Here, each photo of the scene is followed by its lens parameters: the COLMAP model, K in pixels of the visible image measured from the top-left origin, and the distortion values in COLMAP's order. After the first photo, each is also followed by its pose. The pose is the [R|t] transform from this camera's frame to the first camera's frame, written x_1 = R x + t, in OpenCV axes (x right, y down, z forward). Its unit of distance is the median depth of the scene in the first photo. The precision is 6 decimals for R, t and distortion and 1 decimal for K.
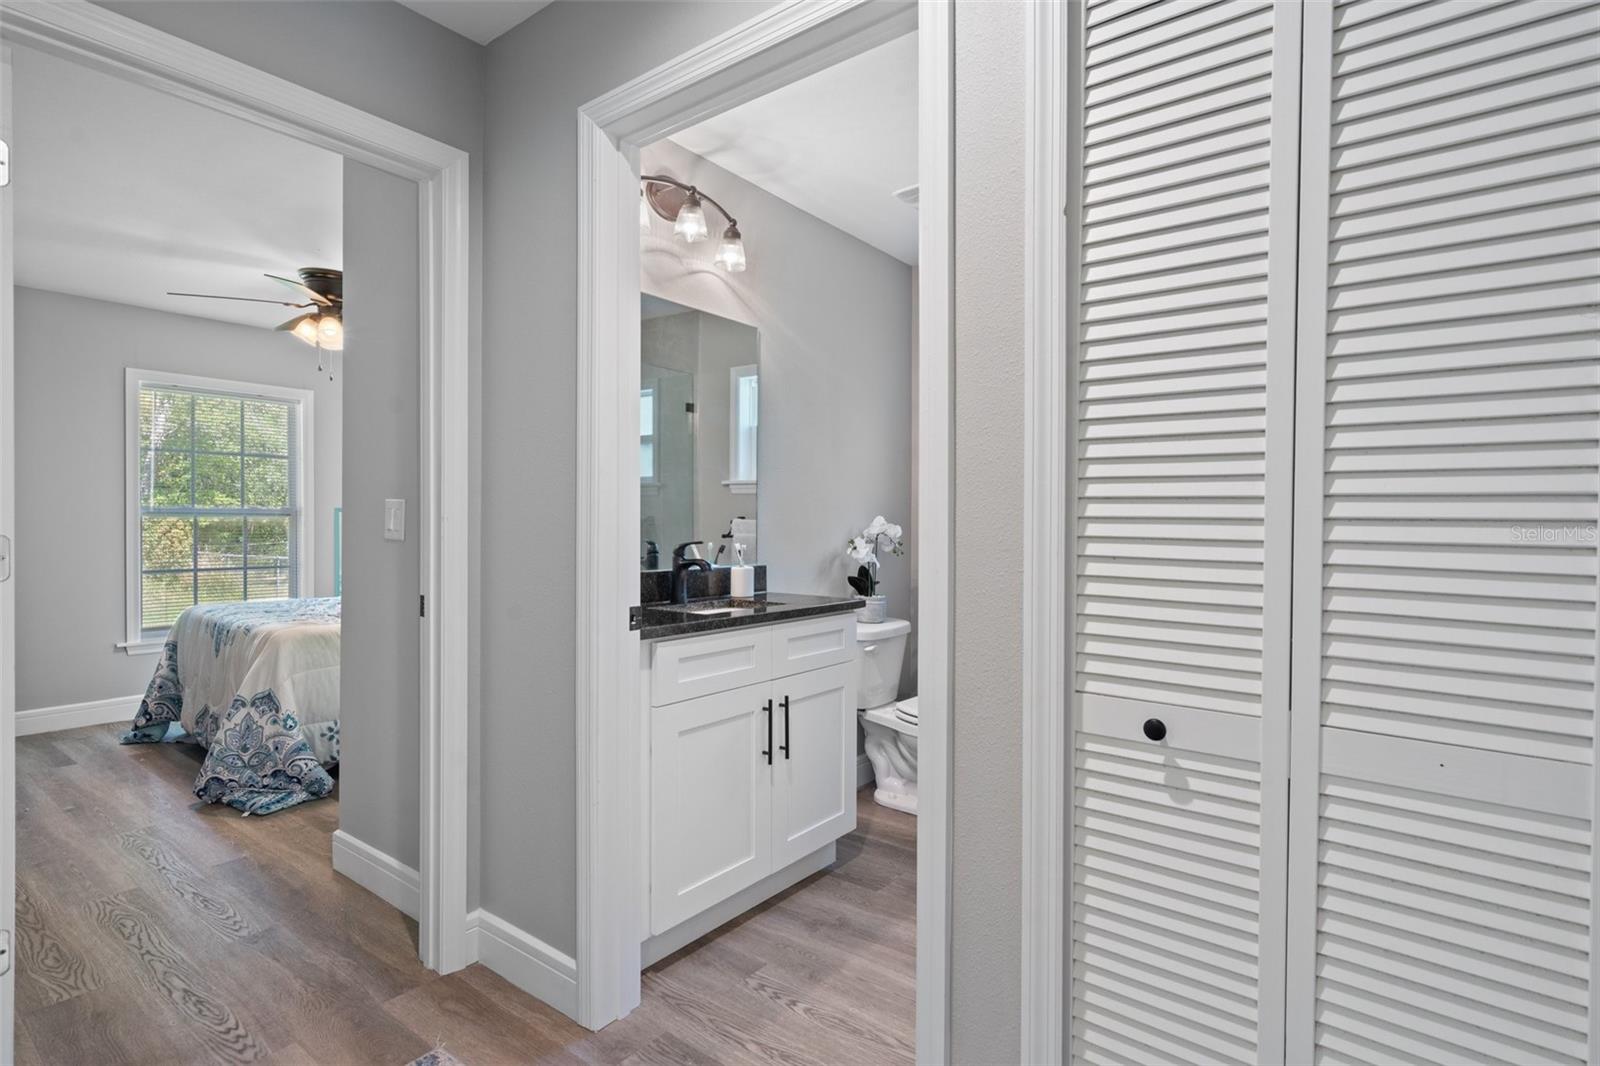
lens RADIAL K [[801.6, 0, 798.3], [0, 801.6, 530.8], [0, 0, 1]] dist [0.005358, -0.001806]
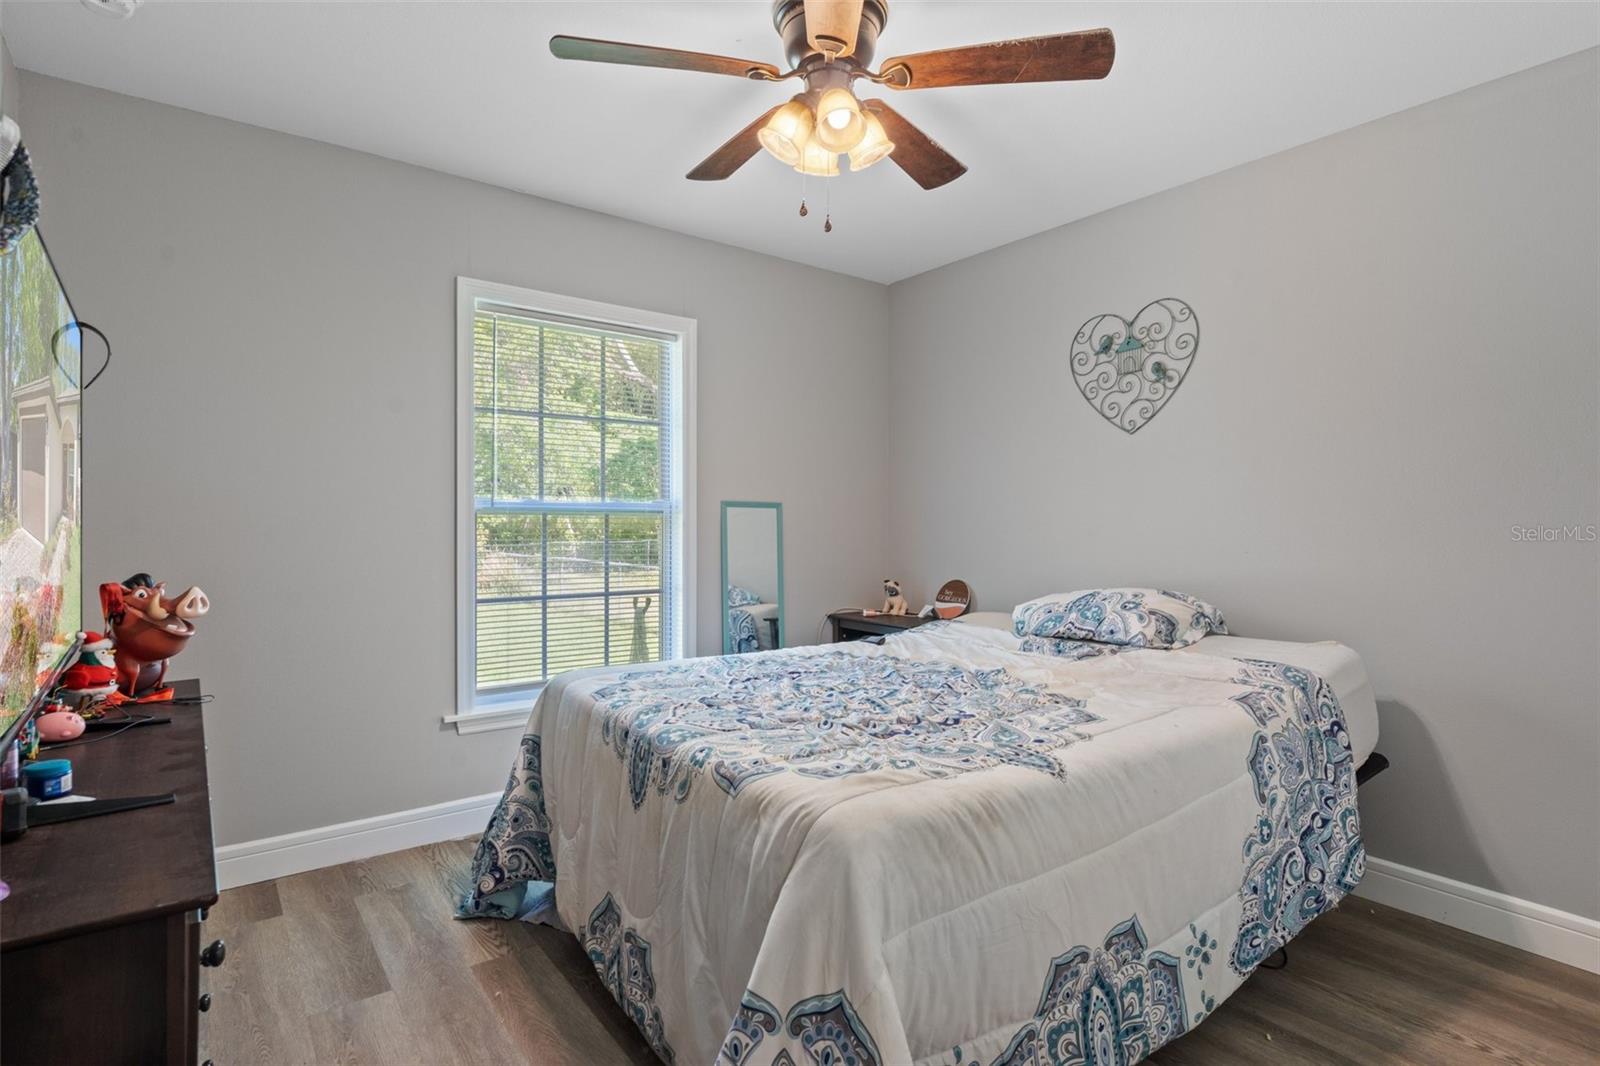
lens RADIAL K [[801.6, 0, 797.1], [0, 801.6, 527.0], [0, 0, 1]] dist [0.005358, -0.001806]
pose [[0.965652, 0.000314, -0.259837, -0.463724], [-0.000920, 0.999997, -0.002209, -0.007390], [0.259836, 0.002372, 0.965650, 0.516033]]
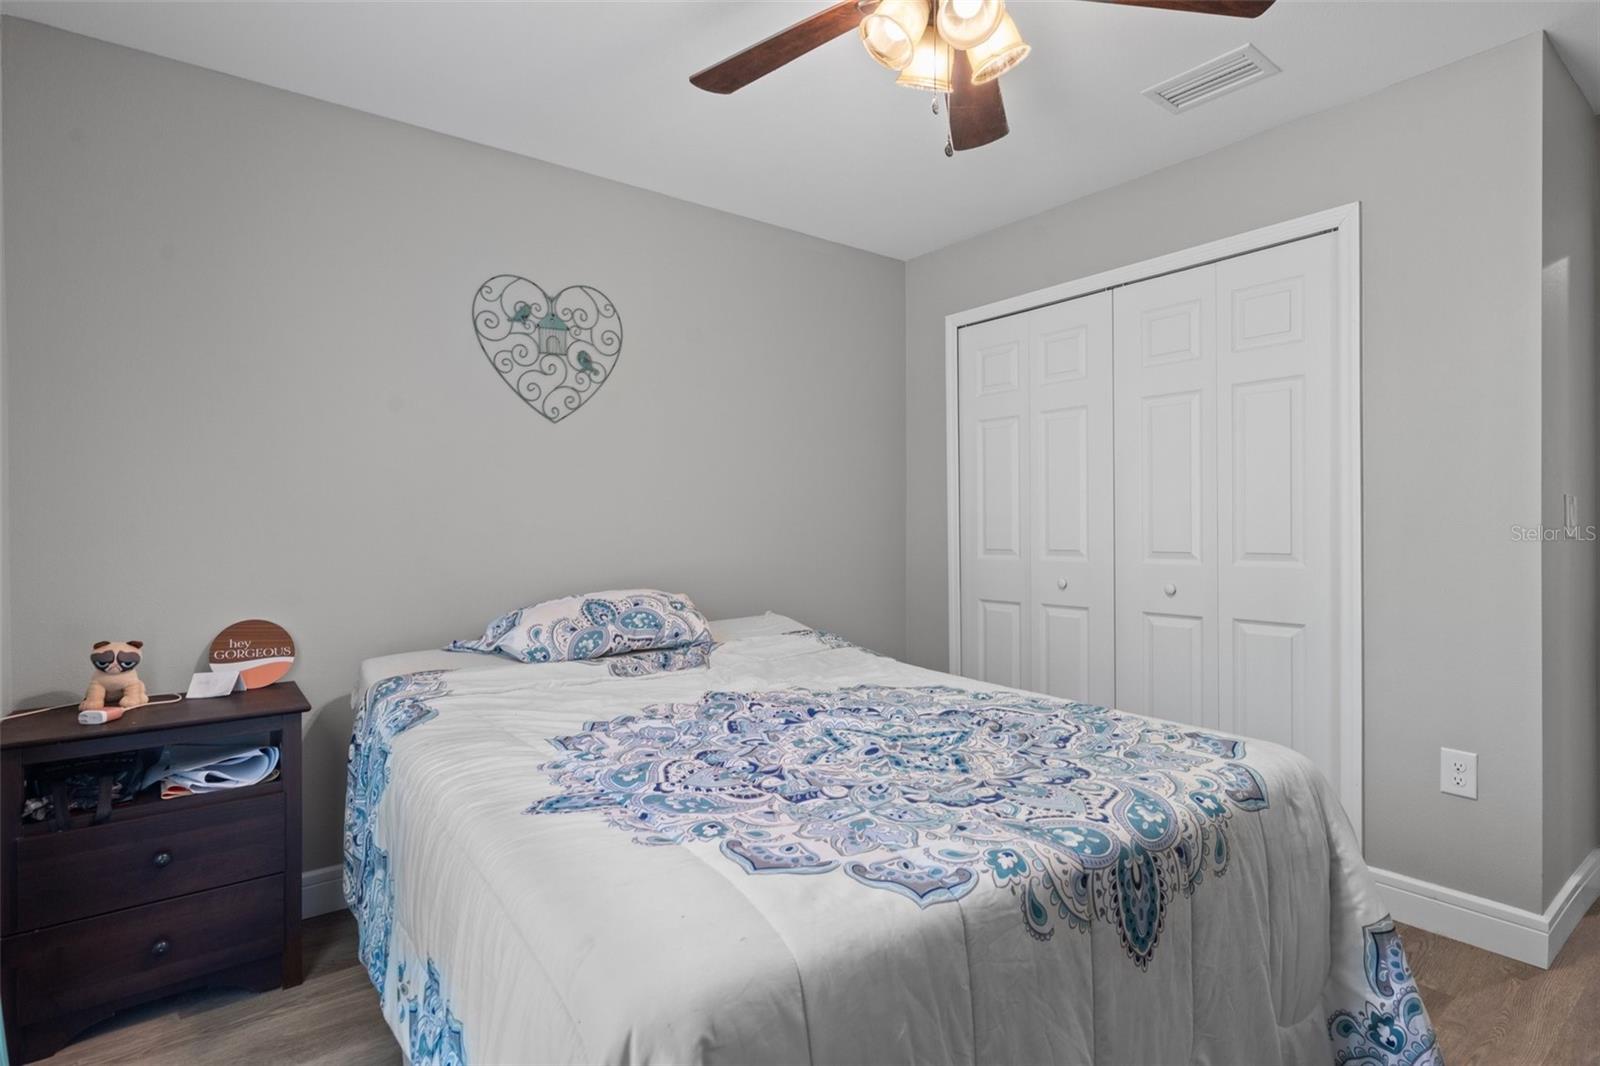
lens RADIAL K [[801.6, 0, 793.5], [0, 801.6, 526.6], [0, 0, 1]] dist [0.005358, -0.001806]
pose [[0.256517, -0.009992, 0.966488, -0.954999], [0.013009, 0.999892, 0.006884, -0.011124], [-0.966452, 0.010807, 0.256619, 0.953508]]
